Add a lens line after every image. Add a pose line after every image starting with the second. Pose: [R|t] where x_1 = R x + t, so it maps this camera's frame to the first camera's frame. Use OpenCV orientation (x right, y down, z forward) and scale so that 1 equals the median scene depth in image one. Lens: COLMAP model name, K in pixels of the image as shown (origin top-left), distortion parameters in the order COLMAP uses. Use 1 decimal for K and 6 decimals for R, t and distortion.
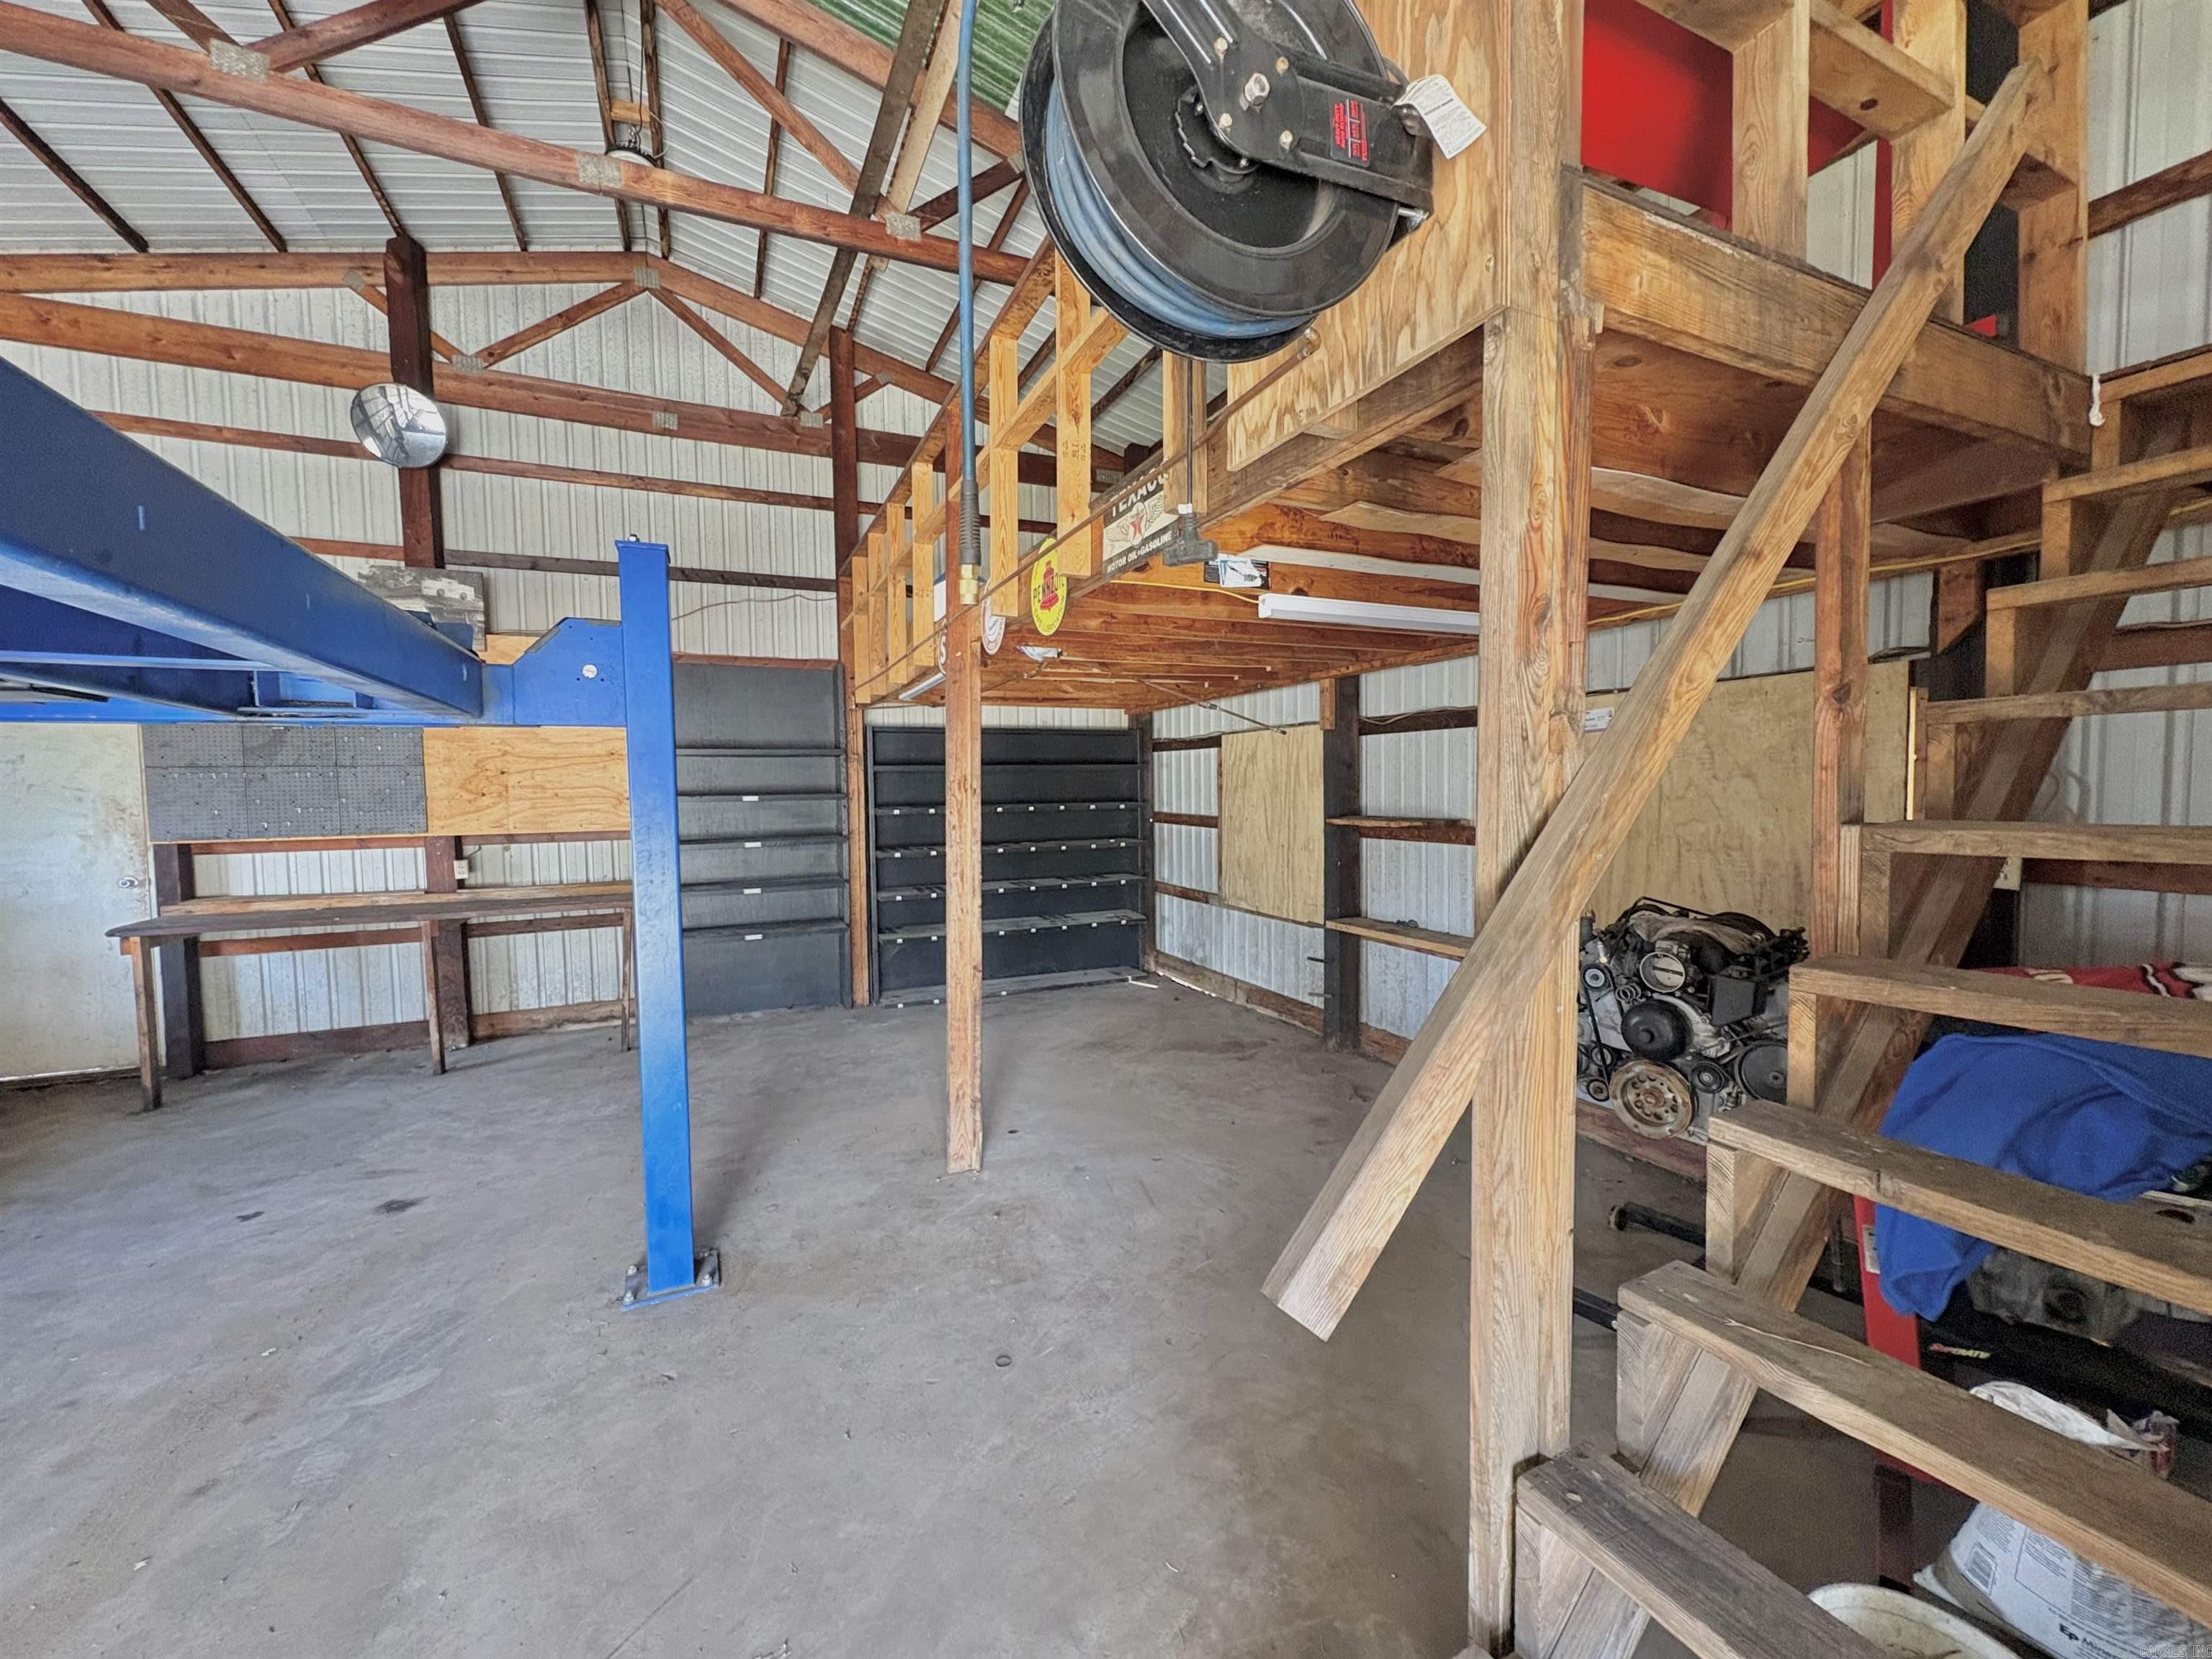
lens RADIAL K [[881.1, 0, 1107.3], [0, 881.1, 833.0], [0, 0, 1]] dist [-0.001506, 0.000704]
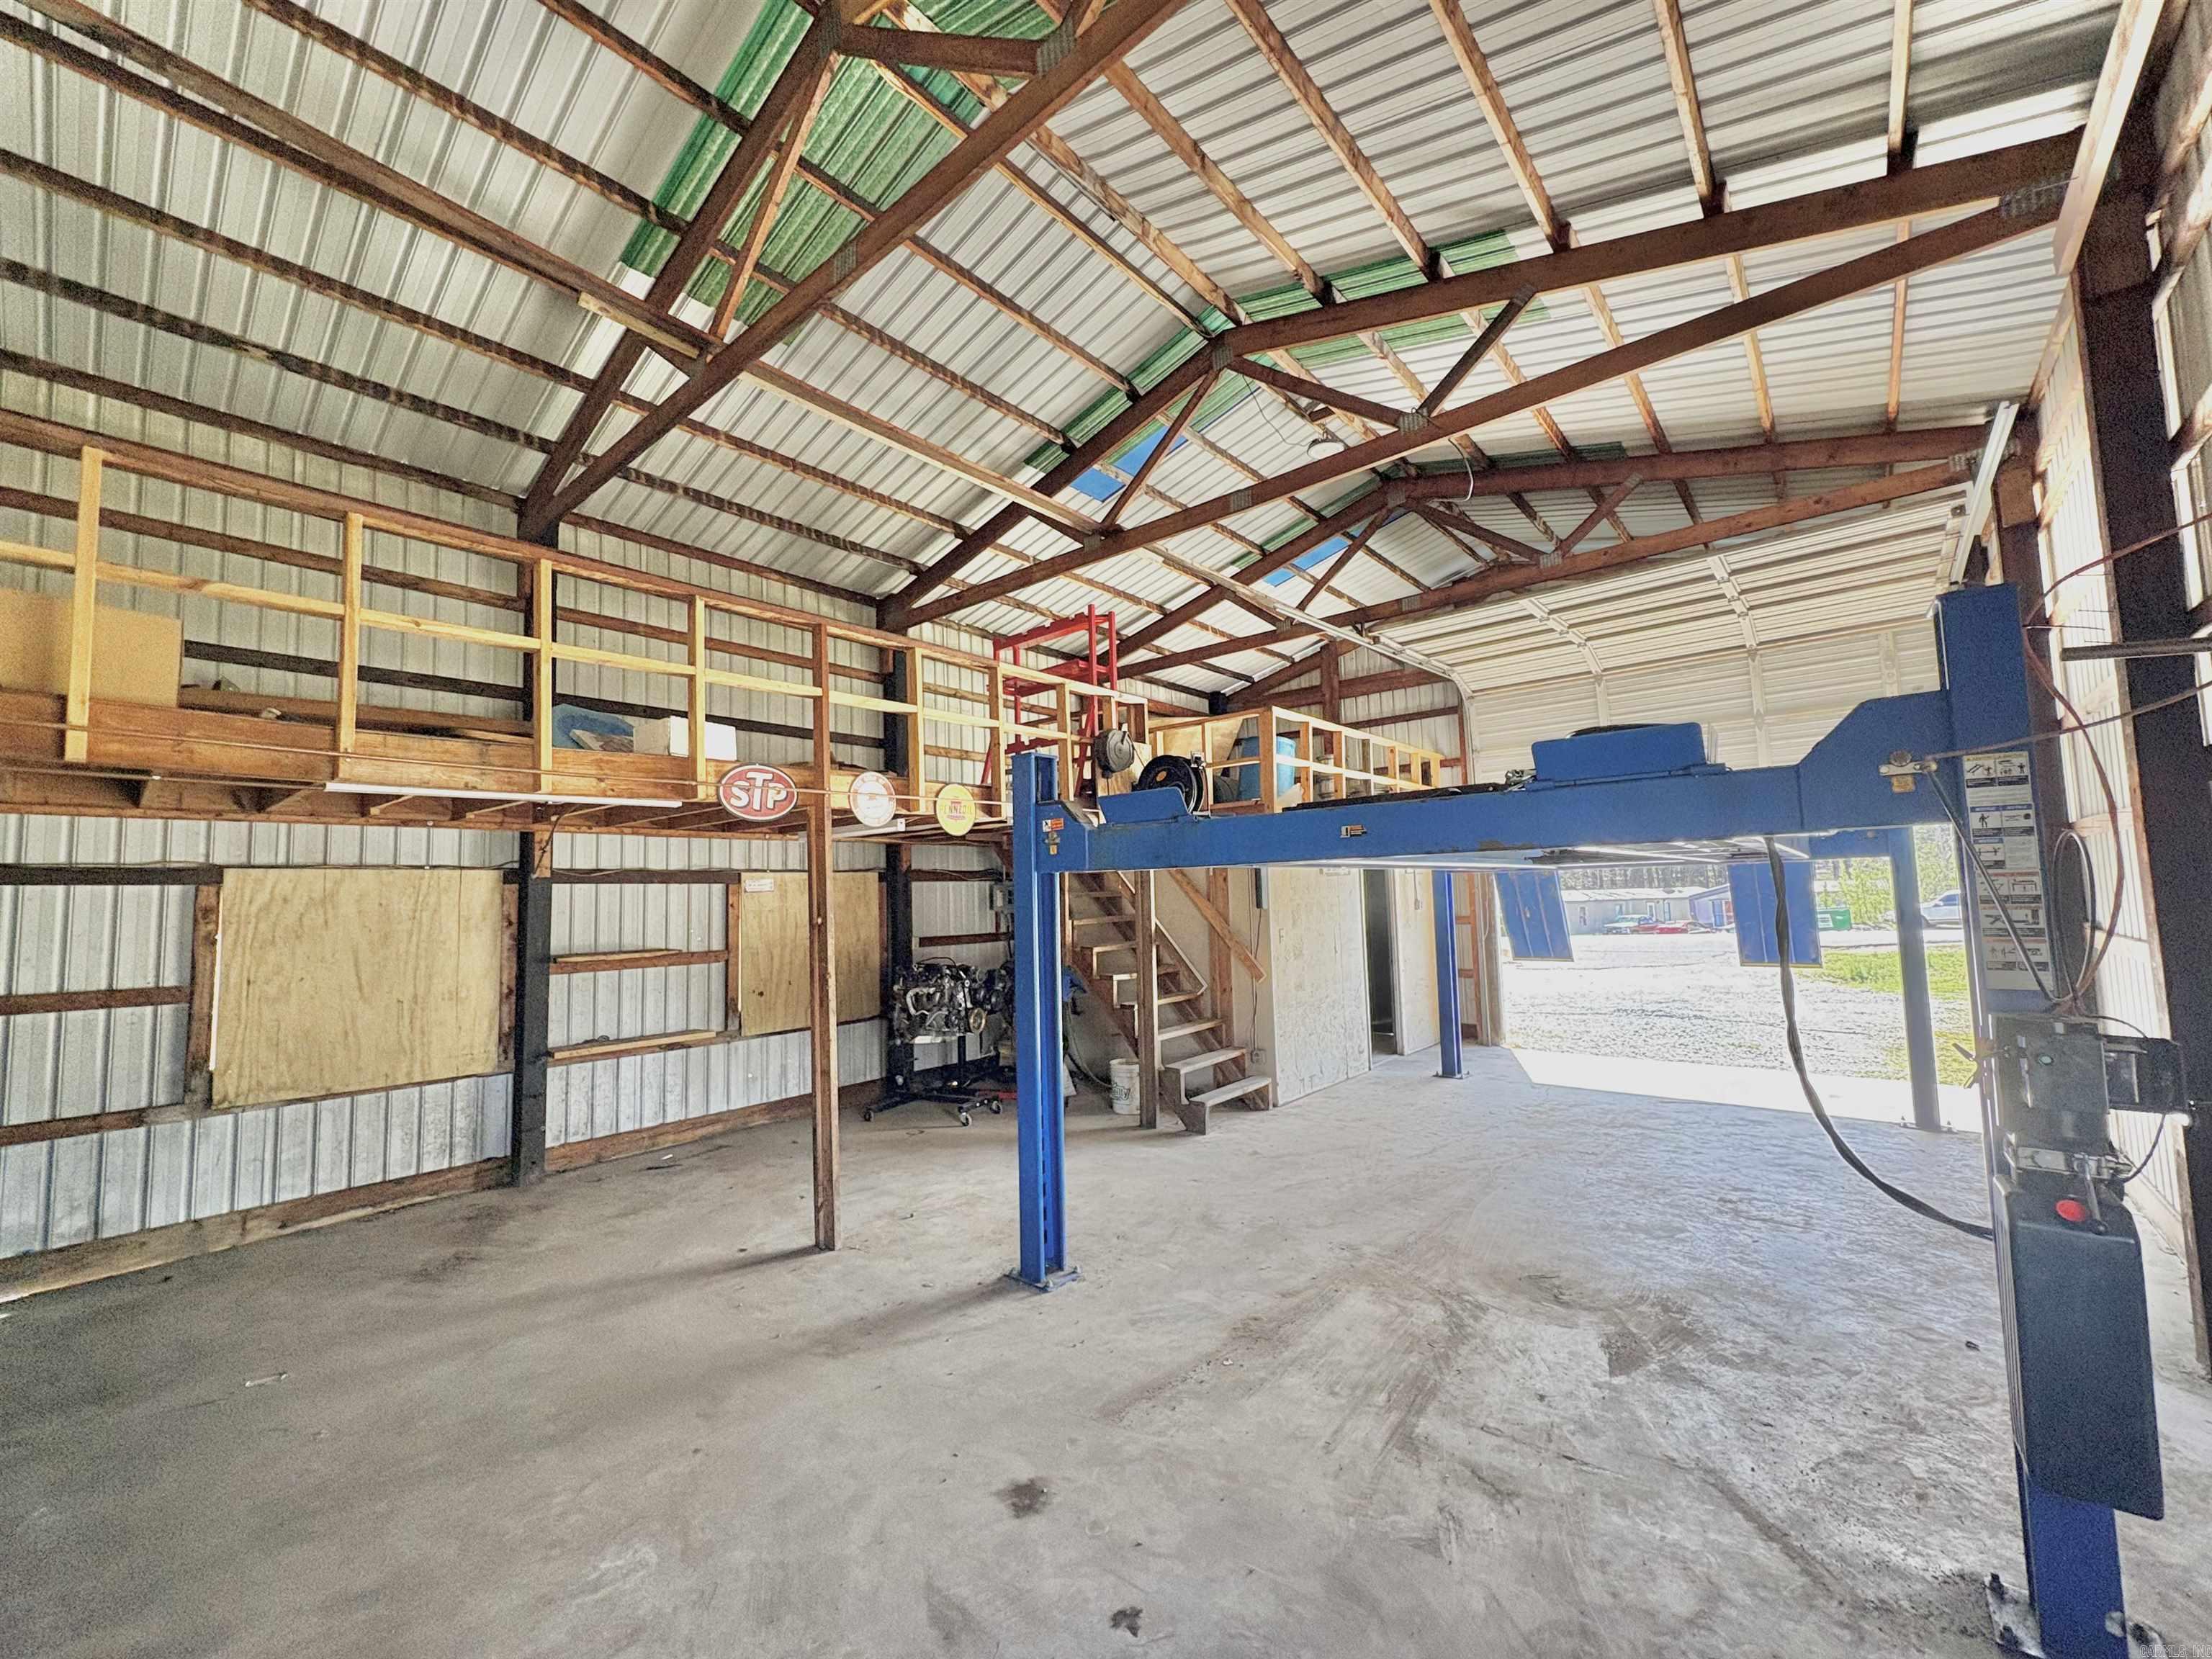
lens RADIAL K [[881.1, 0, 1108.4], [0, 881.1, 830.7], [0, 0, 1]] dist [-0.001506, 0.000704]
pose [[-0.416881, 0.092678, 0.904224, -1.484237], [0.079416, 0.994698, -0.065337, -0.068369], [-0.905485, 0.044572, -0.422031, 1.174028]]
